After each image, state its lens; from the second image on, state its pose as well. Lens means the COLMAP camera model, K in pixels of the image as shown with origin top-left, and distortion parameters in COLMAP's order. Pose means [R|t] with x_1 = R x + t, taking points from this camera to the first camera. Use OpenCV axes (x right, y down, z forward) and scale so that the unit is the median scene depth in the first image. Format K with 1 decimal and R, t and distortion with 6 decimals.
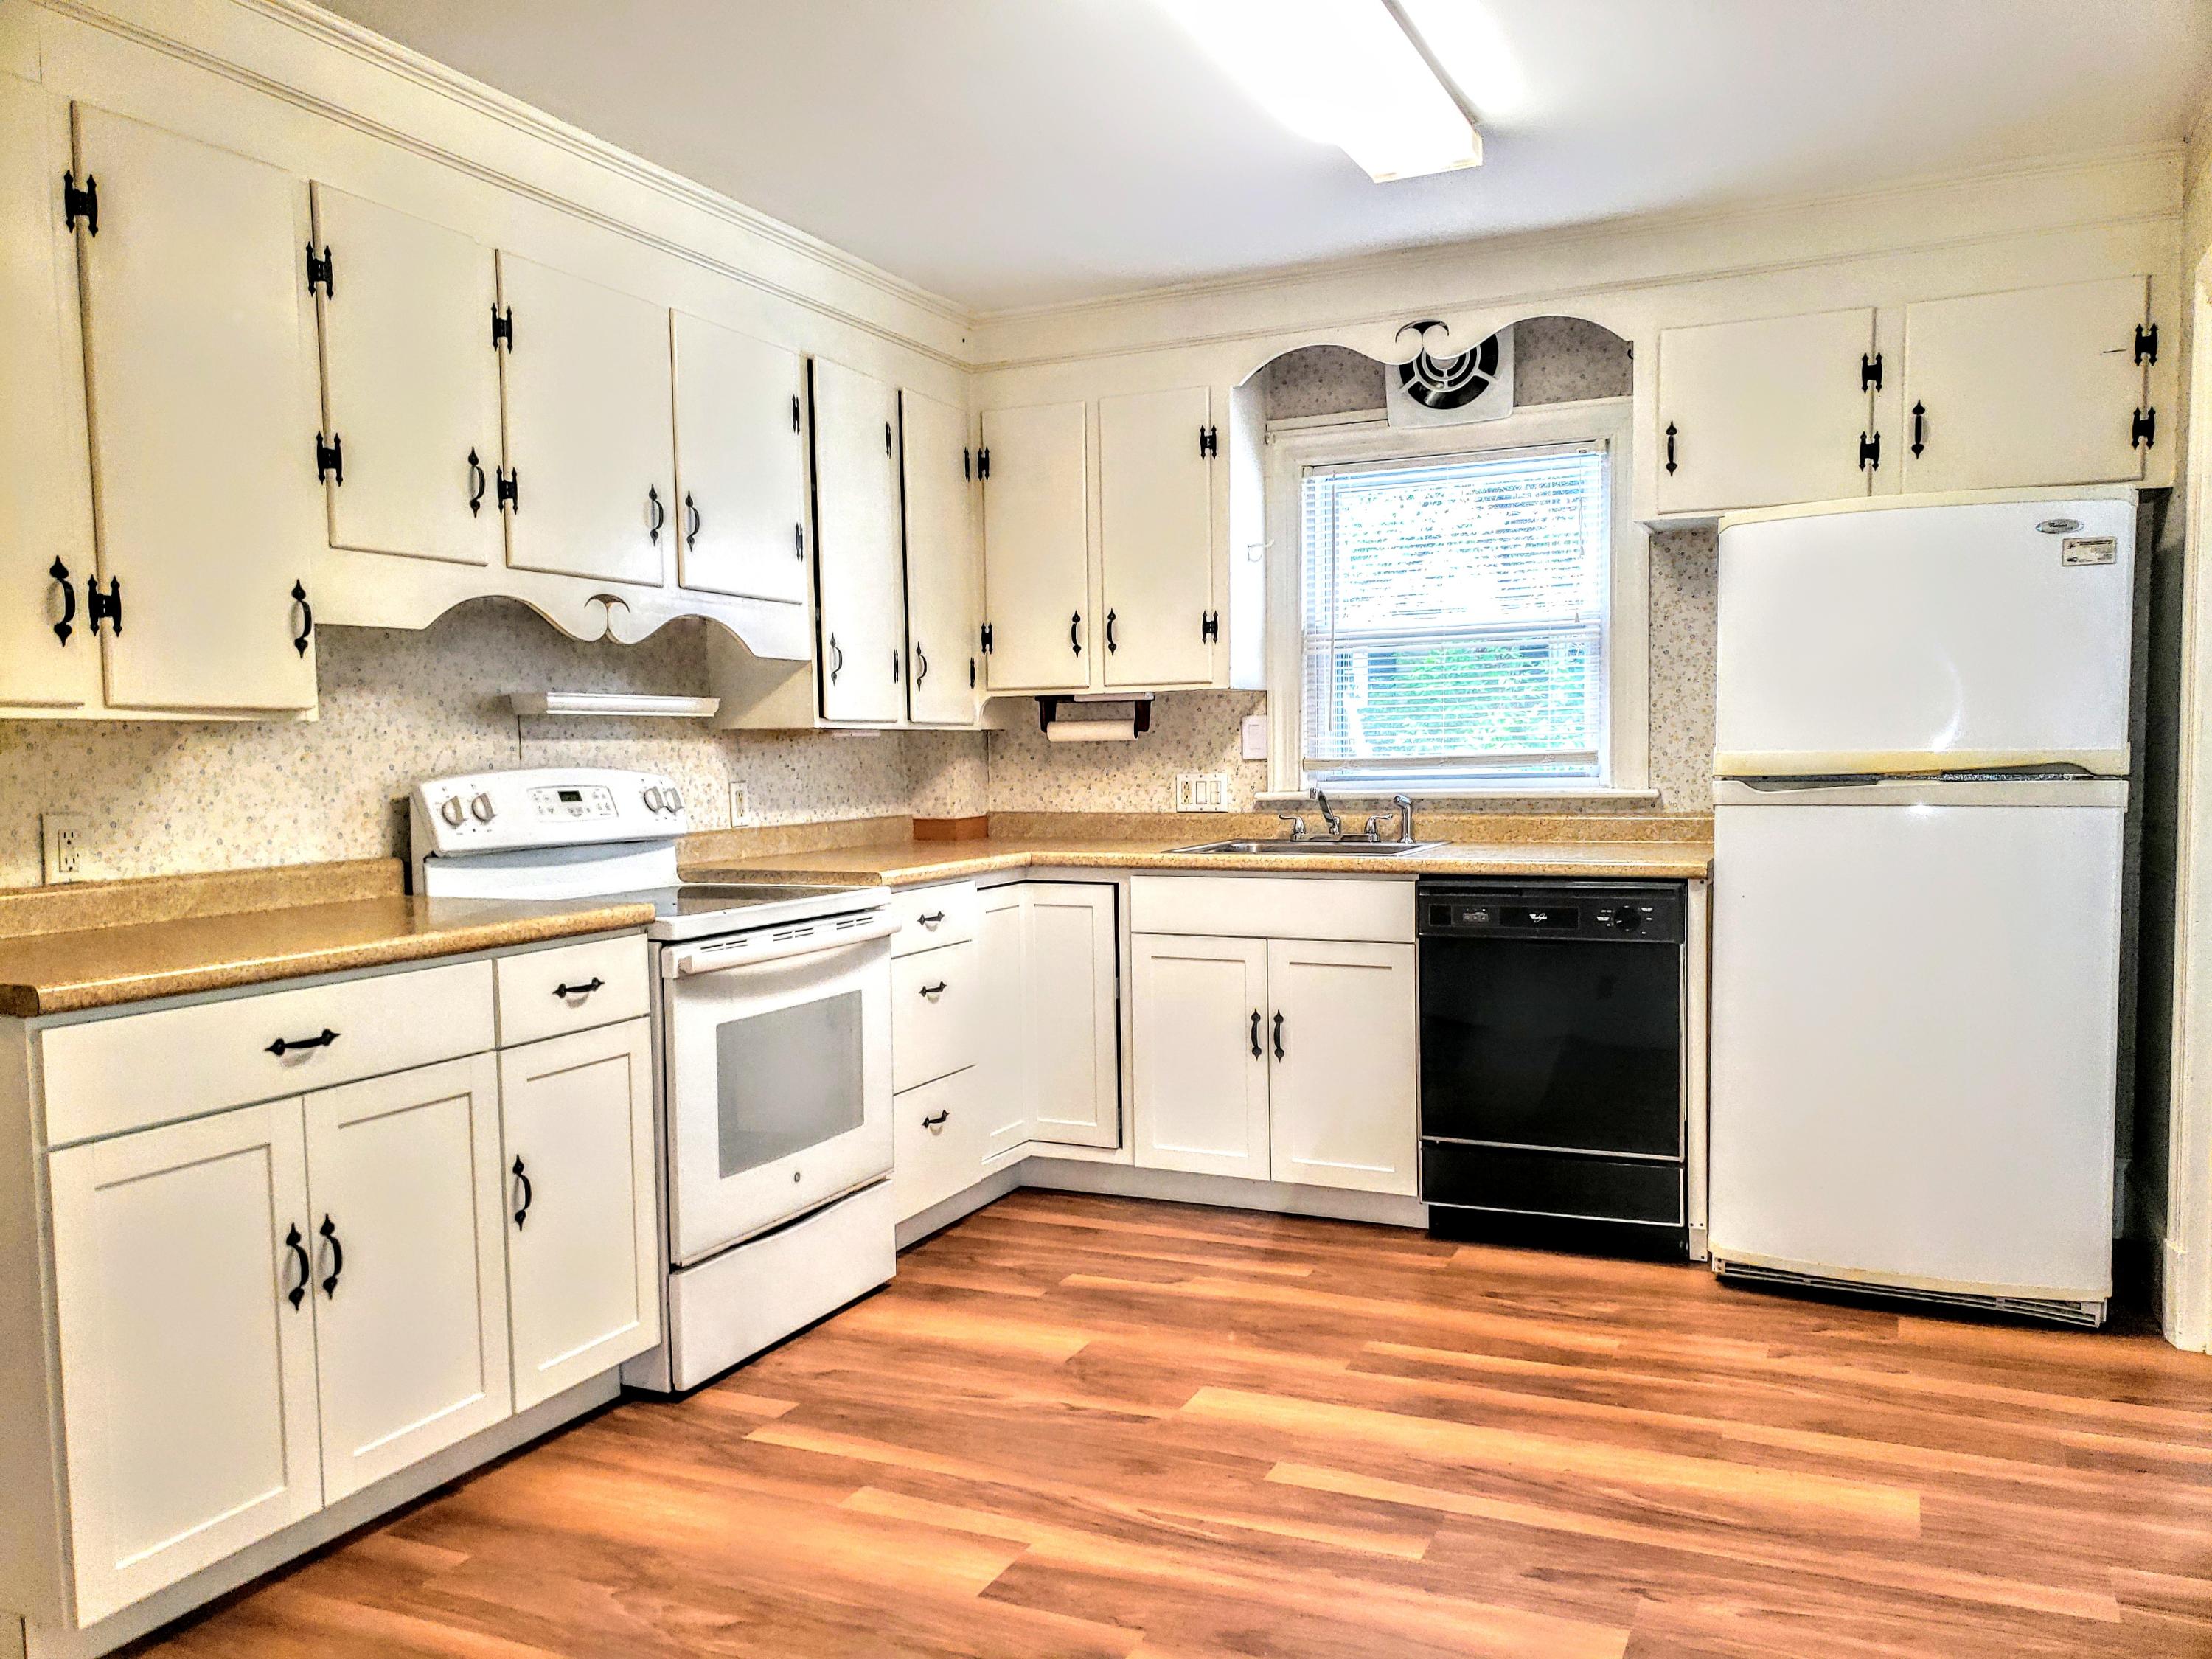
lens RADIAL K [[1732.1, 0, 1104.3], [0, 1732.1, 852.4], [0, 0, 1]] dist [0.069150, -0.076611]
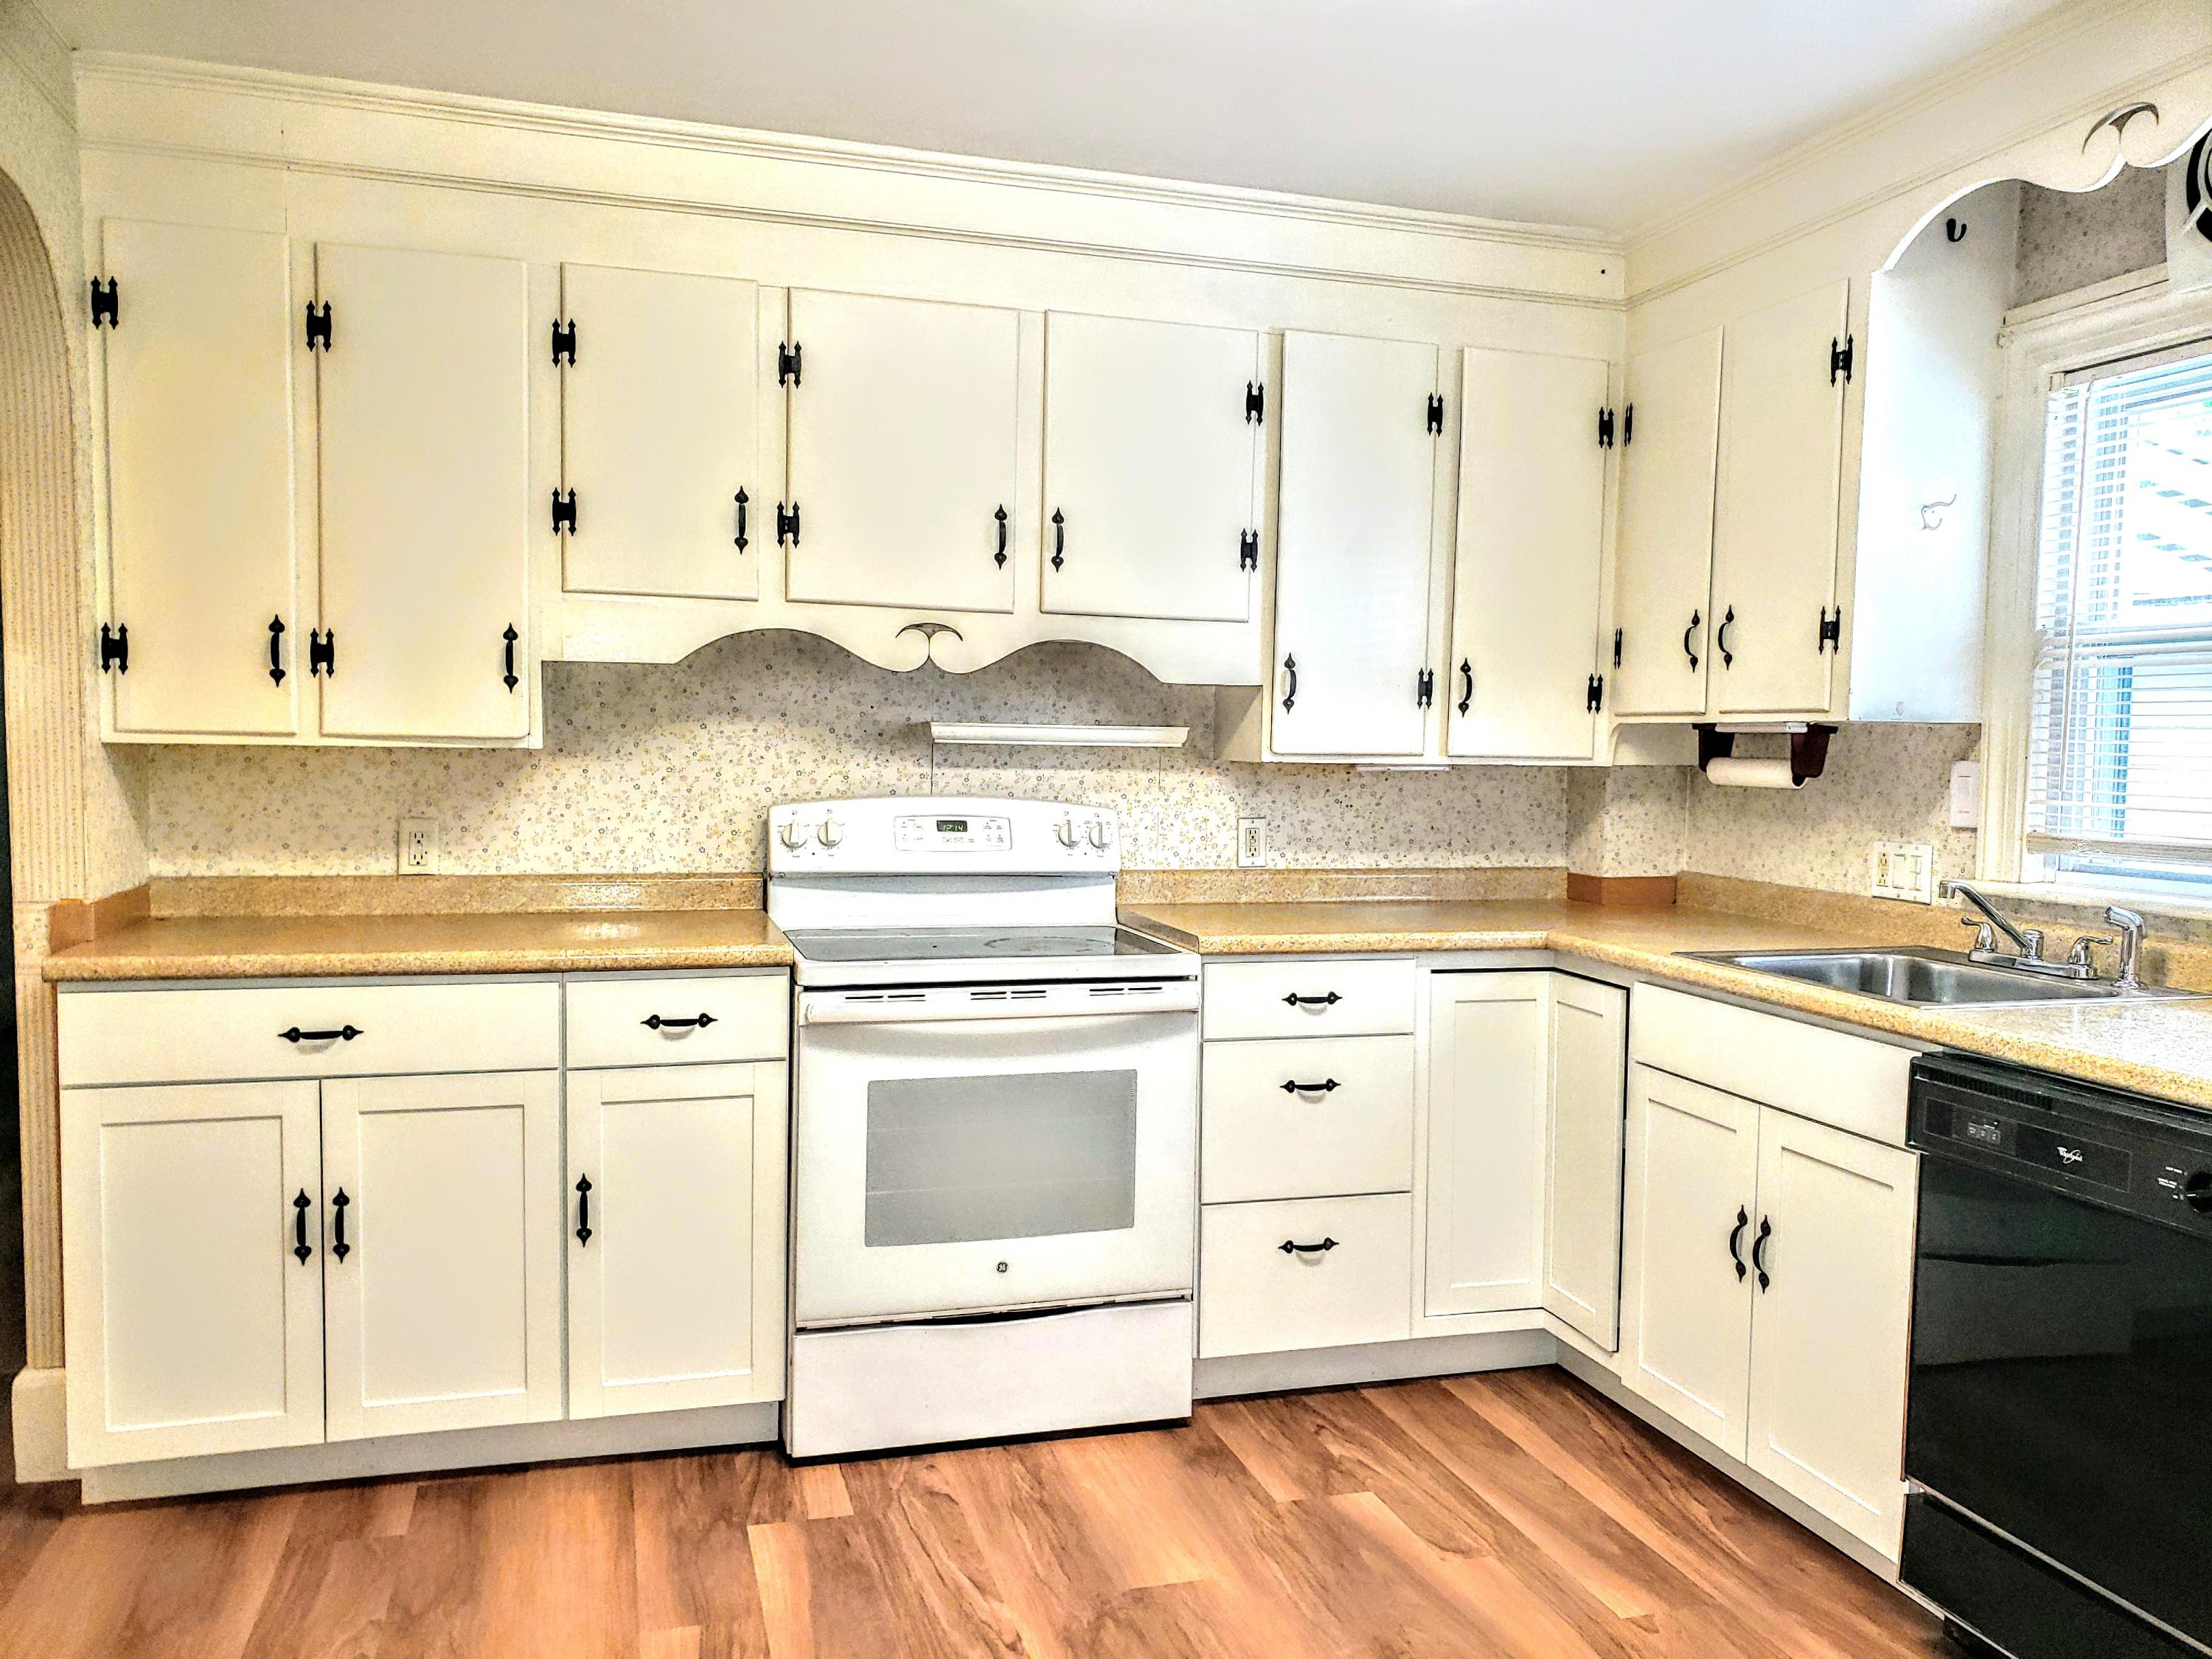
lens RADIAL K [[1732.1, 0, 1115.5], [0, 1732.1, 834.1], [0, 0, 1]] dist [0.069150, -0.076611]
pose [[0.656812, 0.069570, -0.750838, 0.501470], [-0.073274, 0.996911, 0.028272, -0.062992], [0.750486, 0.036447, 0.659881, 0.431772]]
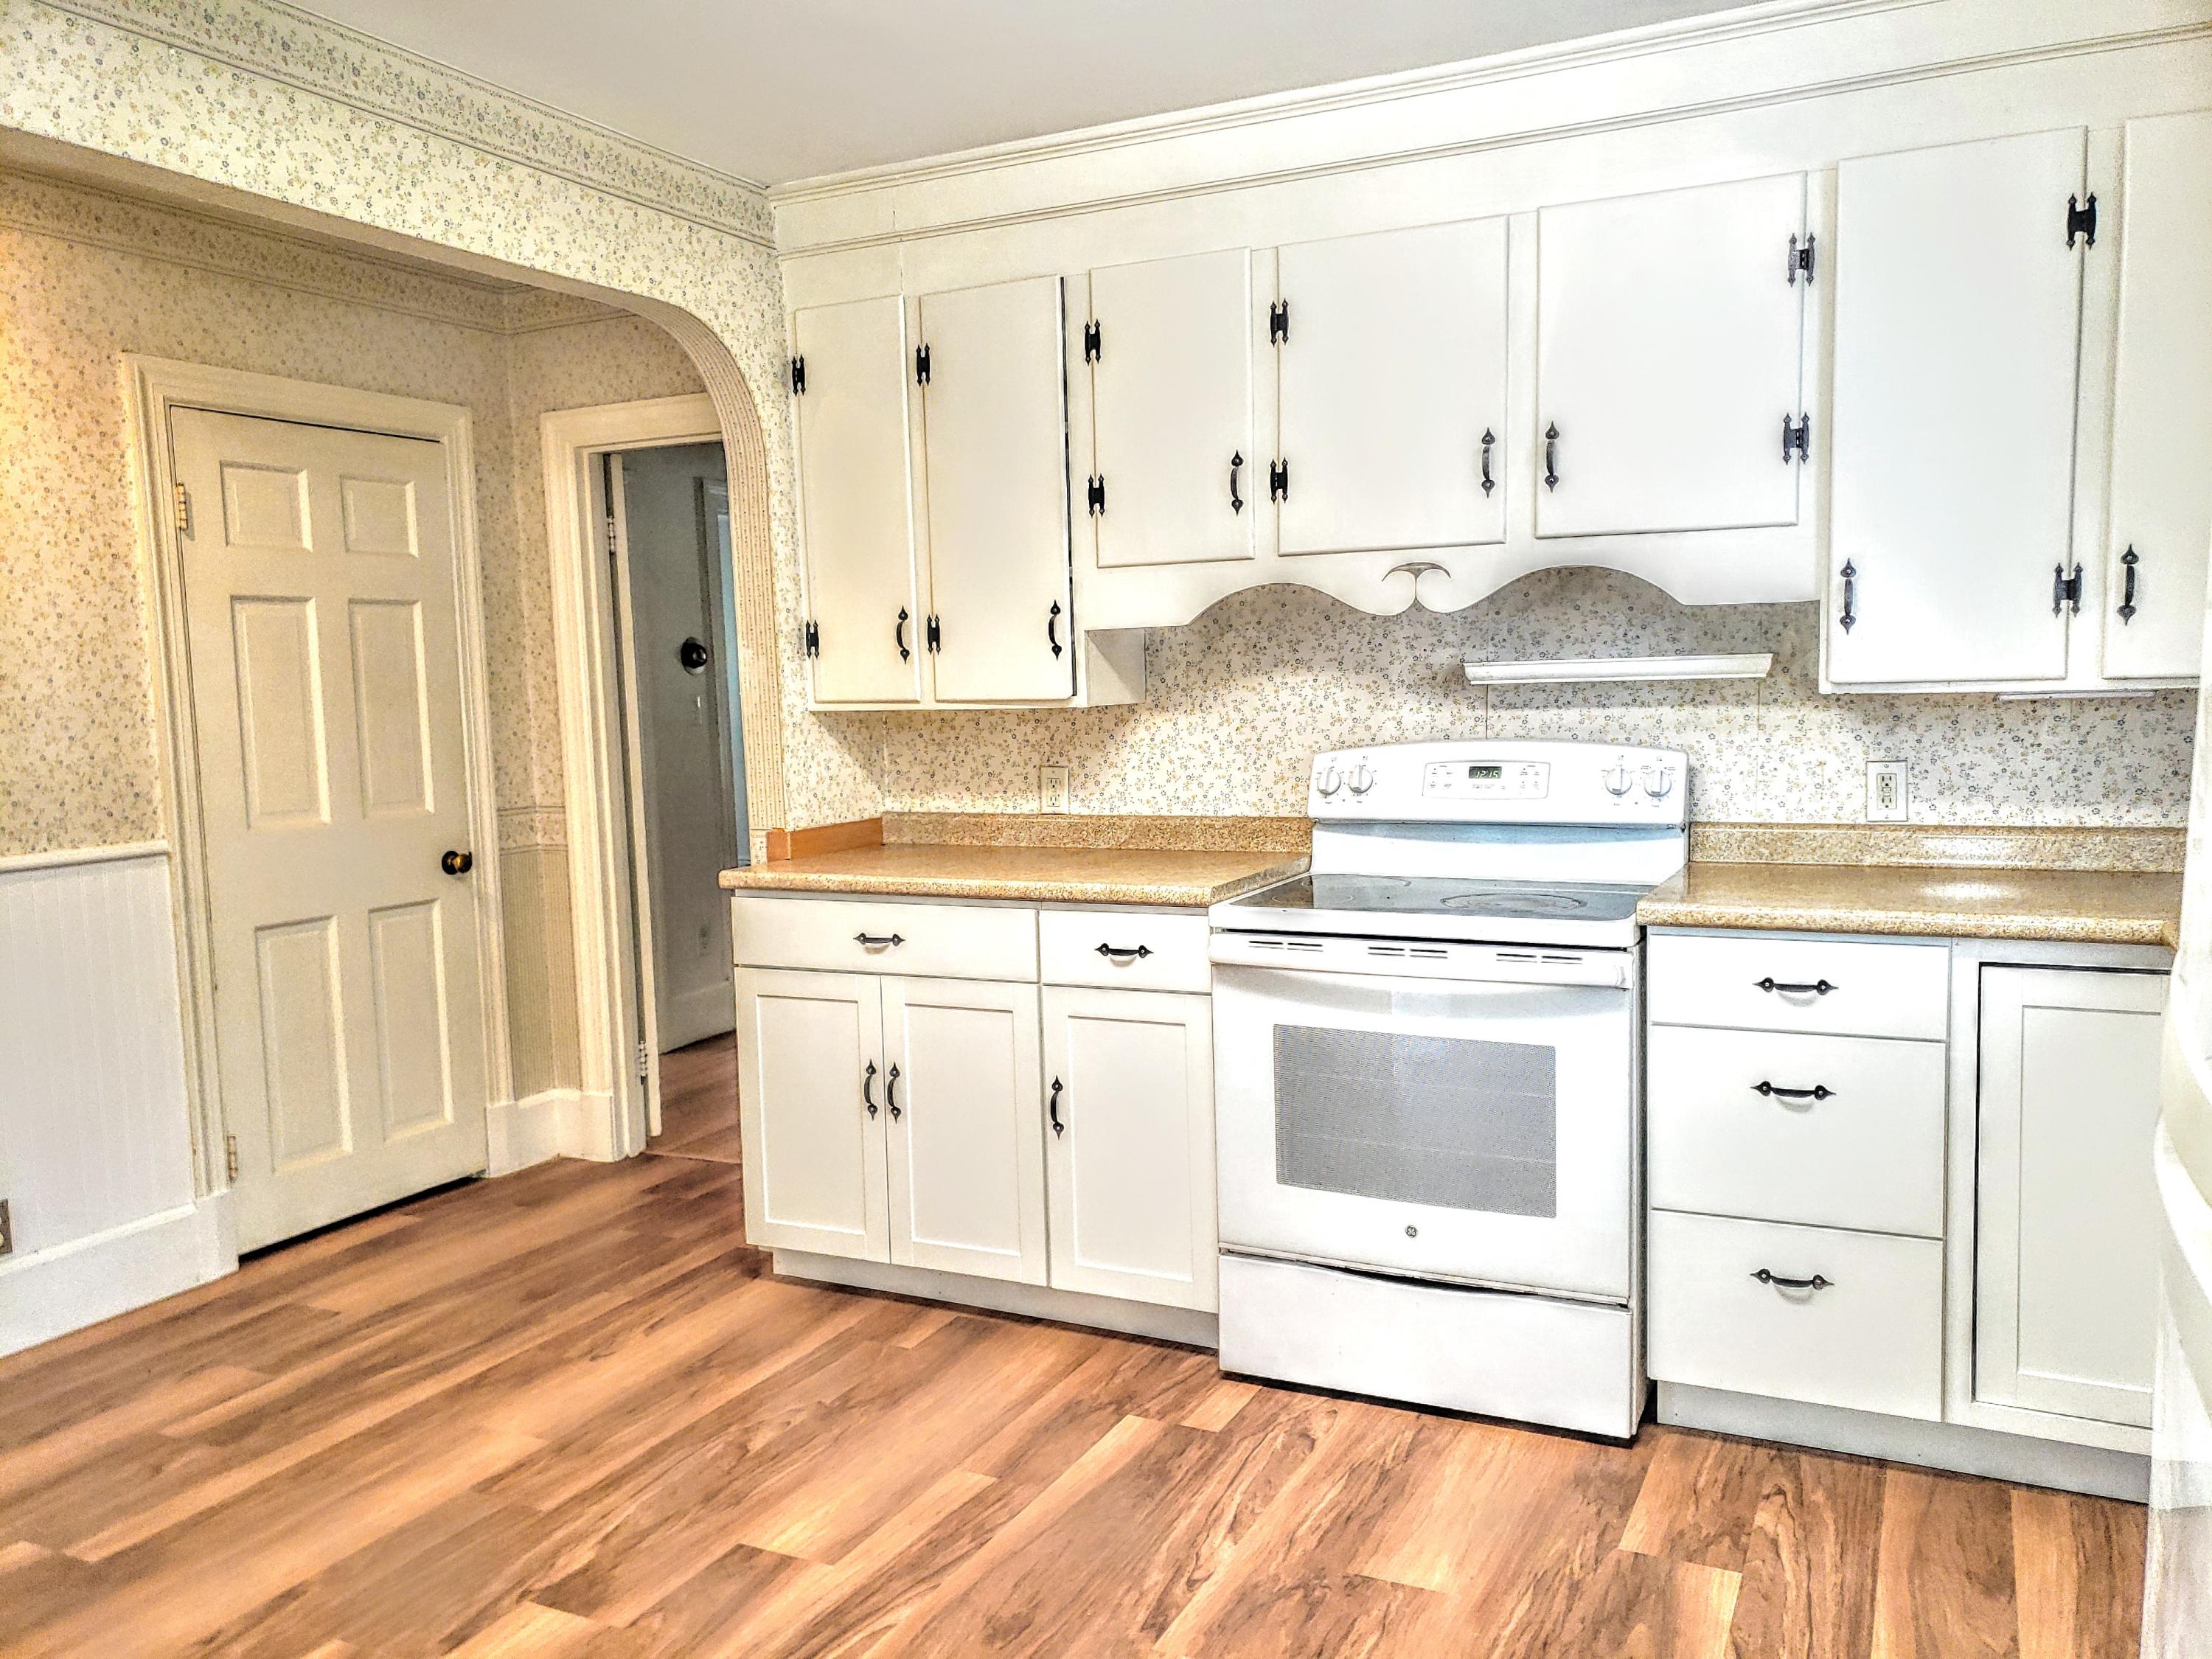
lens RADIAL K [[1732.1, 0, 1102.1], [0, 1732.1, 836.8], [0, 0, 1]] dist [0.069150, -0.076611]
pose [[-0.034043, 0.109970, -0.993352, 0.646781], [-0.032809, 0.993269, 0.111085, -0.096300], [0.998882, 0.036373, -0.030206, 0.838624]]
